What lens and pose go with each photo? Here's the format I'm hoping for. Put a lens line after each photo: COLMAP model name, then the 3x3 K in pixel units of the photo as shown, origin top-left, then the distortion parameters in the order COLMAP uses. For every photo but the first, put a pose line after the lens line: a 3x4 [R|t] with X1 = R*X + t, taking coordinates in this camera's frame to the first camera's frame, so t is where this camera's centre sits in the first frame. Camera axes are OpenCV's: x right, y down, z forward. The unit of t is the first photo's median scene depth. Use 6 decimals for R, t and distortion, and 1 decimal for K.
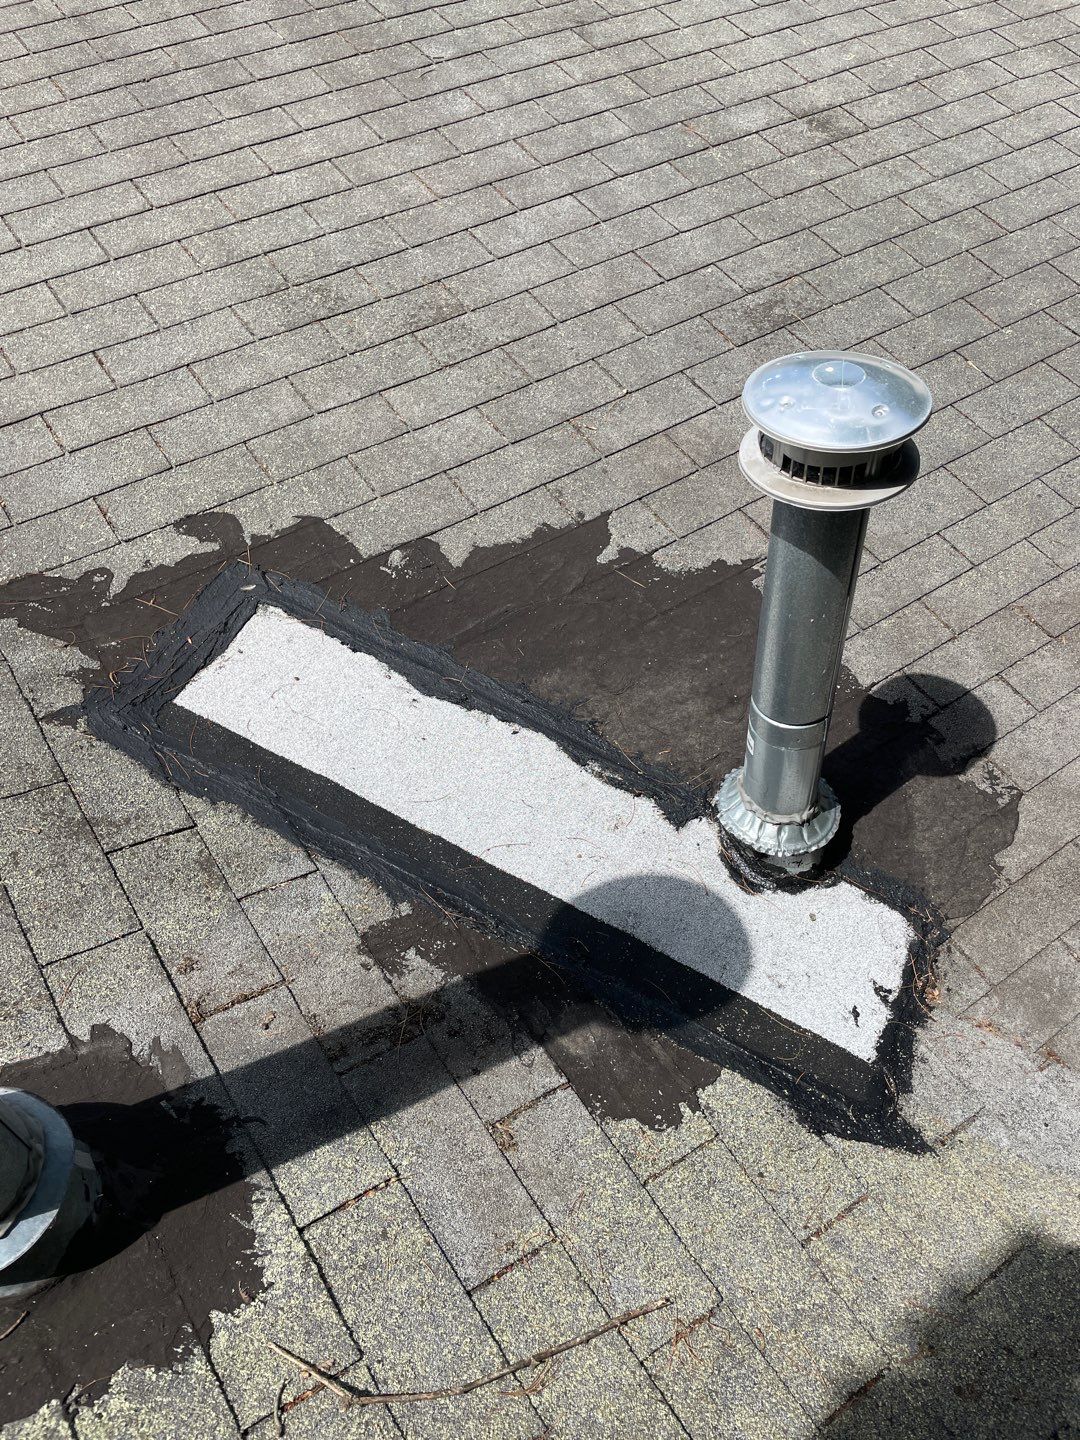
lens RADIAL K [[1102.2, 0, 539.5], [0, 1102.2, 719.5], [0, 0, 1]] dist [0.100378, -0.138339]
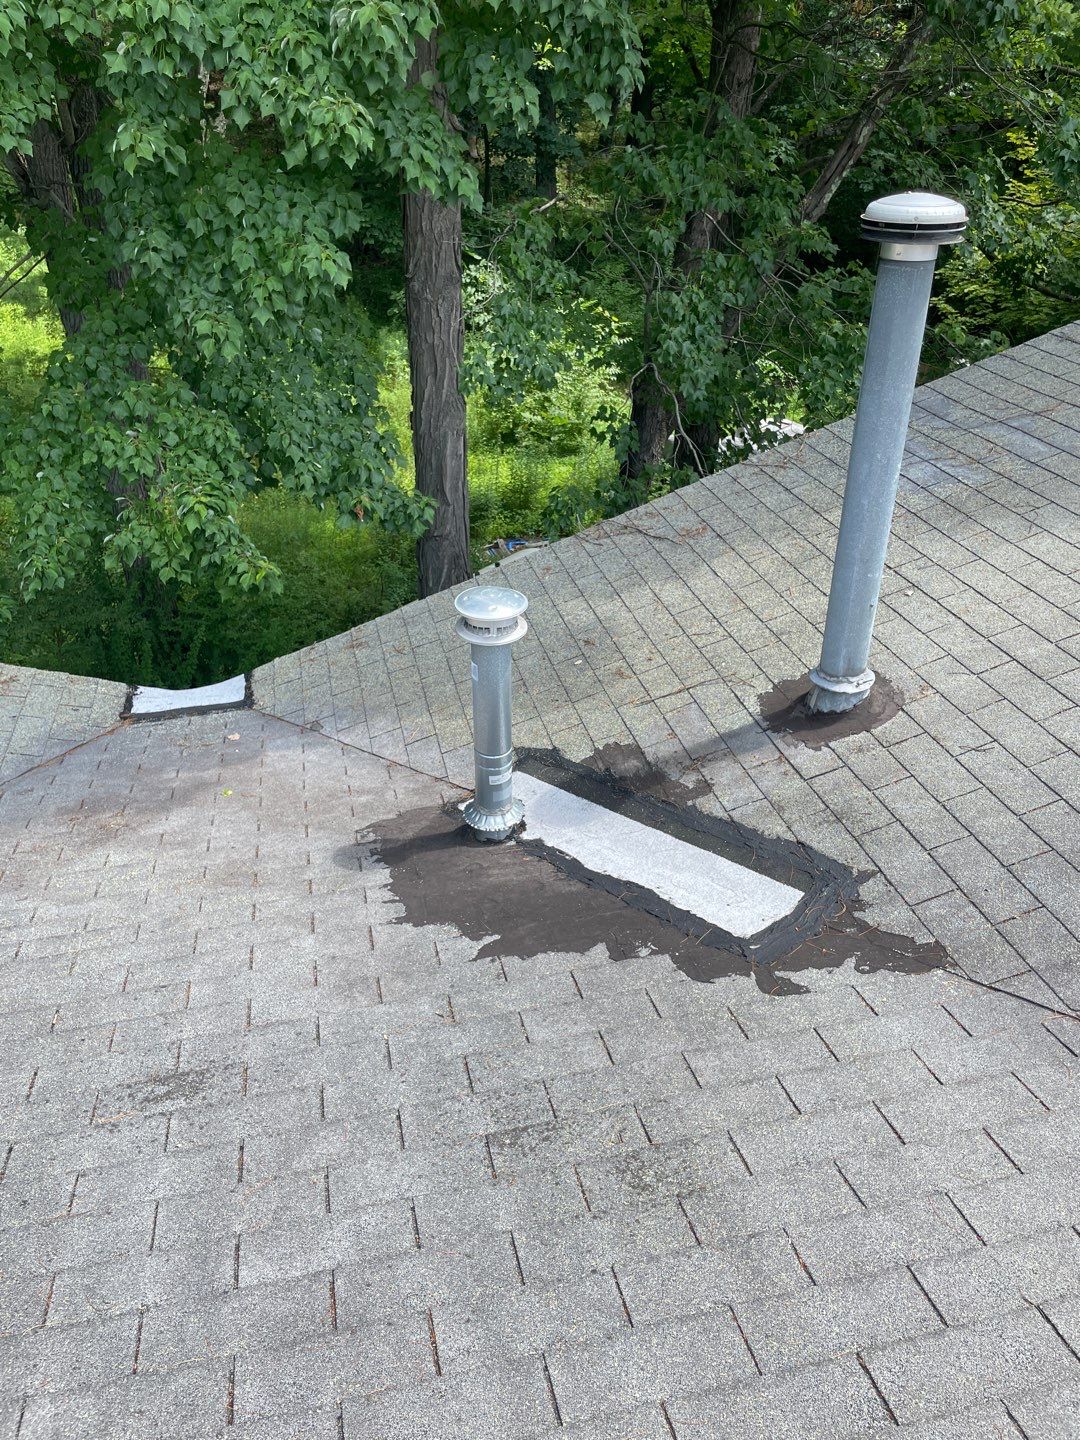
lens RADIAL K [[1093.0, 0, 536.8], [0, 1093.0, 763.5], [0, 0, 1]] dist [0.063588, -0.071966]
pose [[-0.930536, -0.157943, 0.330390, -0.473960], [0.295832, 0.207544, 0.932421, -1.690182], [-0.215840, 0.965391, -0.146402, 1.159566]]
